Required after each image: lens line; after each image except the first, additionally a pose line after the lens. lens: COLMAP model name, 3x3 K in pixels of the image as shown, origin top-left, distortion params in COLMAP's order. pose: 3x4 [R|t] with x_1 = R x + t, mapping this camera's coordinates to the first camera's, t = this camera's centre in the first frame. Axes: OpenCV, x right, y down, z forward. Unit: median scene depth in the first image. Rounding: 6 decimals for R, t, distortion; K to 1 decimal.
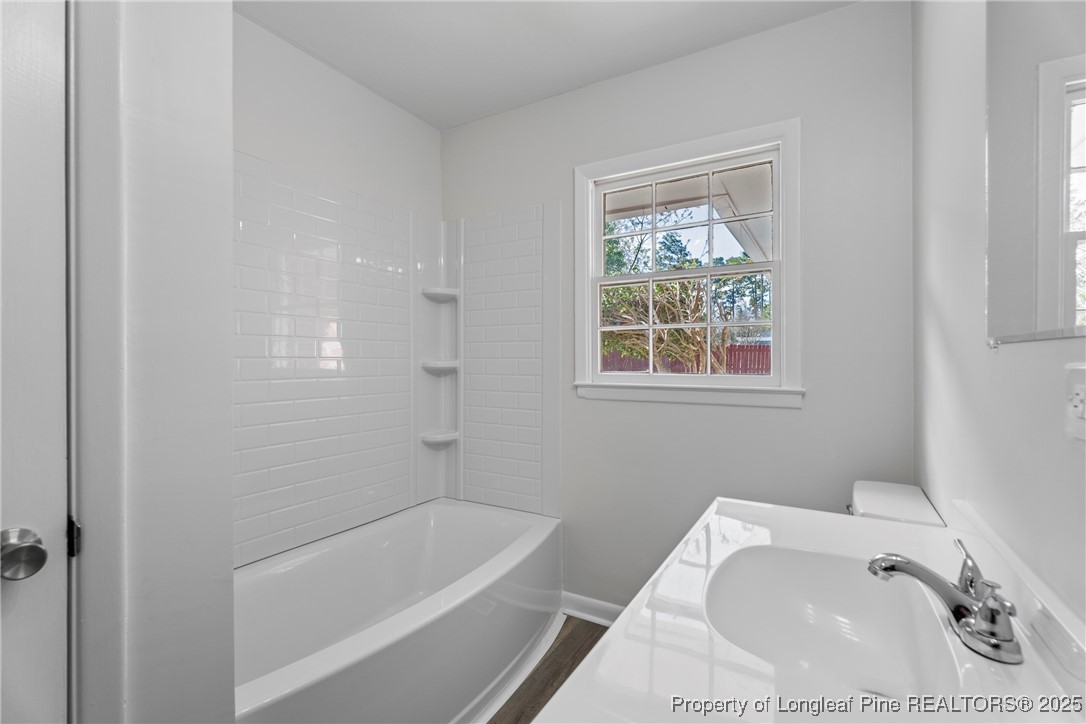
lens RADIAL K [[486.4, 0, 541.8], [0, 486.4, 358.4], [0, 0, 1]] dist [0.000035, -0.000459]
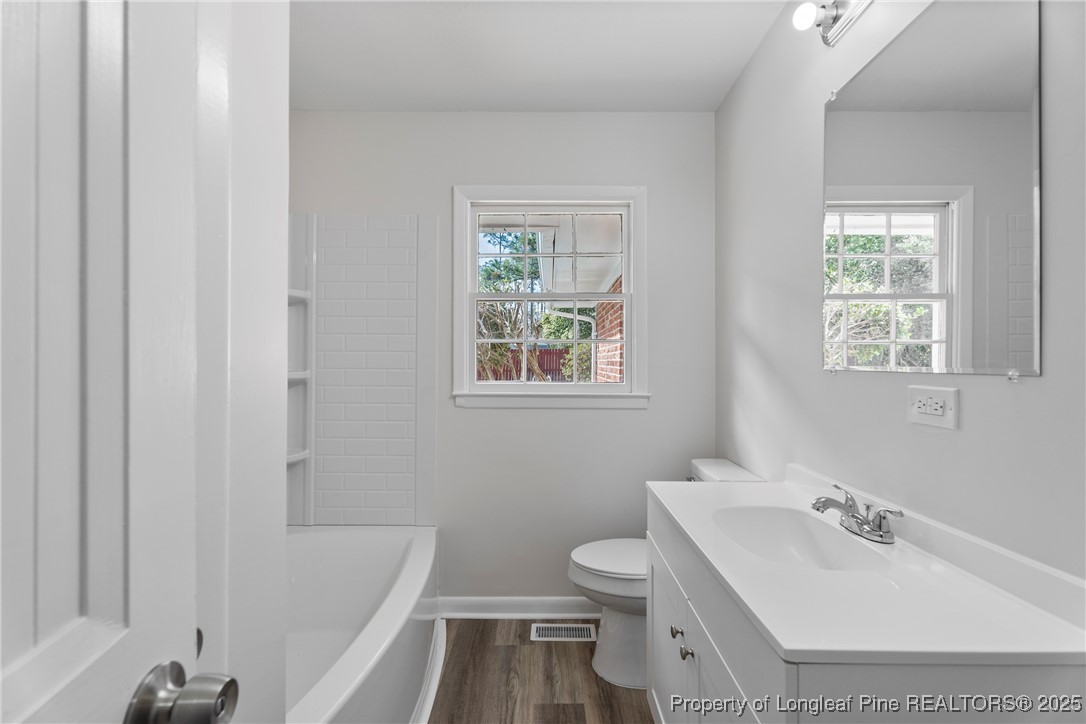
lens RADIAL K [[486.4, 0, 537.1], [0, 486.4, 357.7], [0, 0, 1]] dist [0.000035, -0.000459]
pose [[0.868123, 0.008458, 0.496277, -0.292537], [-0.005768, 0.999959, -0.006951, -0.018485], [-0.496315, 0.003172, 0.868137, 0.008835]]
